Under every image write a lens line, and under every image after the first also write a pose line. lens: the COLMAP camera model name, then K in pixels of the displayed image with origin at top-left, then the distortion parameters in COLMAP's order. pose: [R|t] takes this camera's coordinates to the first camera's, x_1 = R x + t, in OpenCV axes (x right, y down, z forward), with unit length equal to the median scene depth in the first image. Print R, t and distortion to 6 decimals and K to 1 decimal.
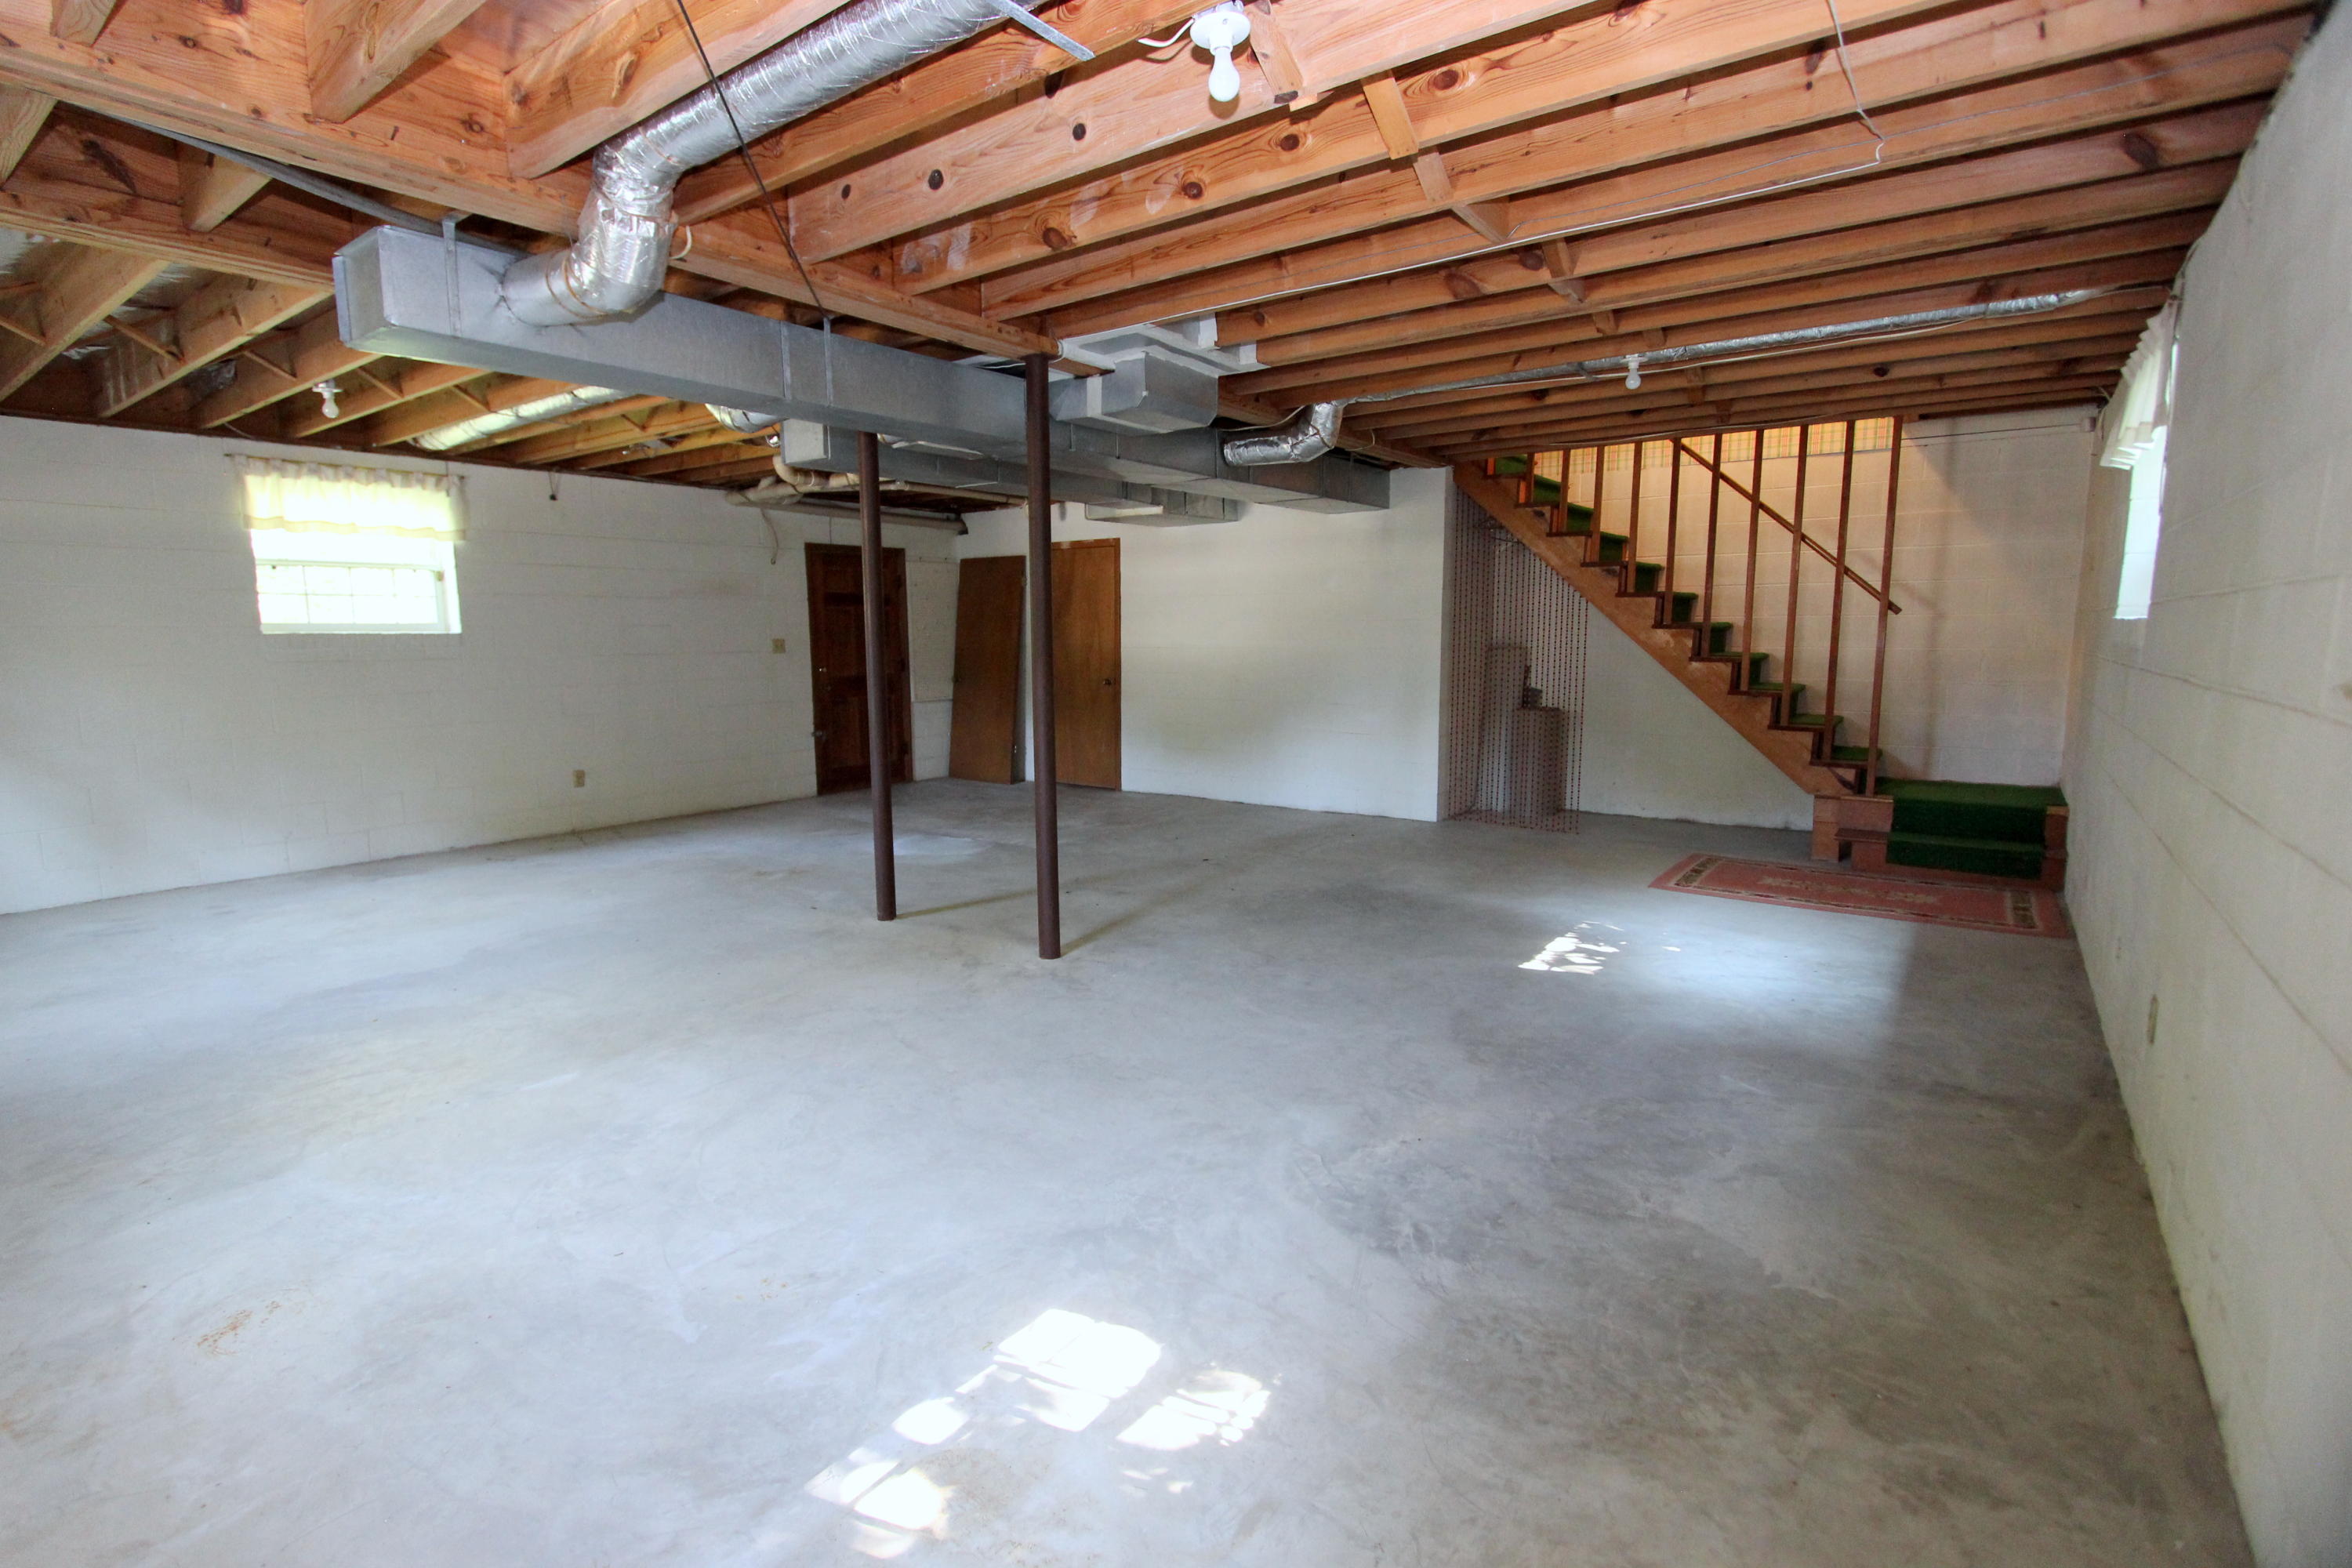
lens RADIAL K [[1119.6, 0, 1152.8], [0, 1119.6, 764.3], [0, 0, 1]] dist [-0.013117, 0.000510]
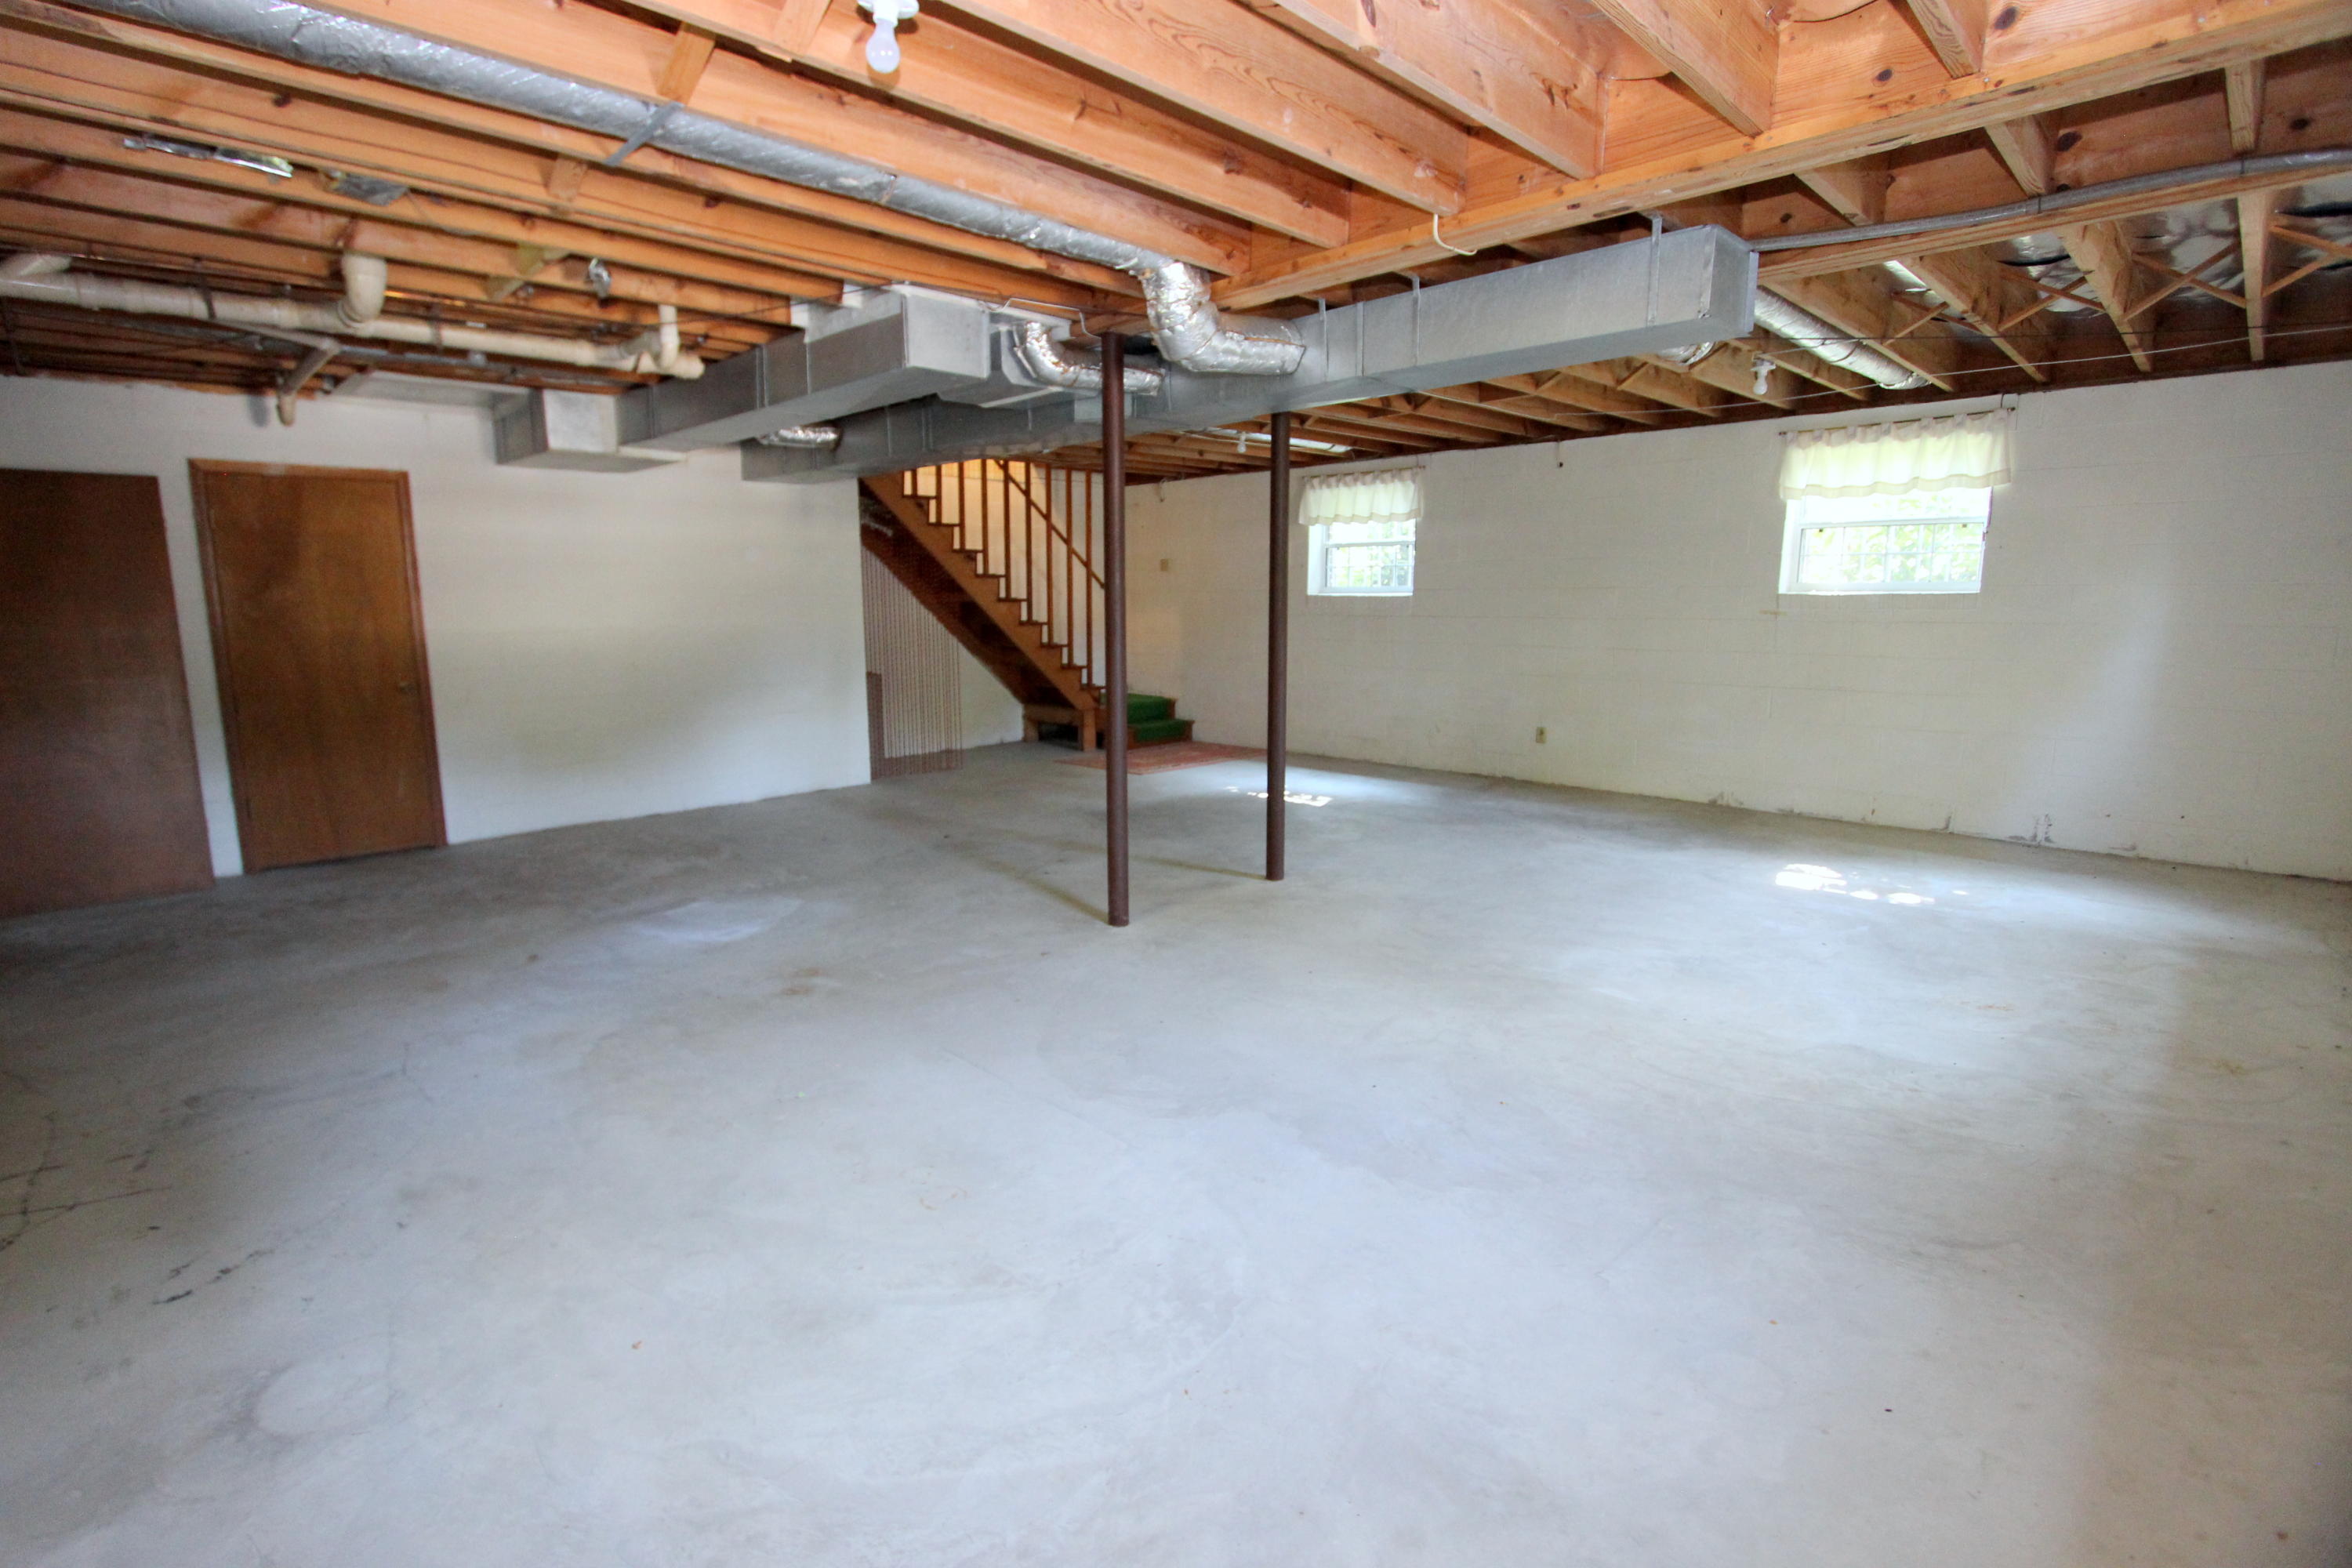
lens RADIAL K [[1119.6, 0, 1152.8], [0, 1119.6, 764.3], [0, 0, 1]] dist [-0.013117, 0.000510]
pose [[0.131946, -0.140786, 0.981208, -1.586493], [0.127342, 0.984068, 0.124072, -0.139411], [-0.983043, 0.108578, 0.147772, 1.193414]]
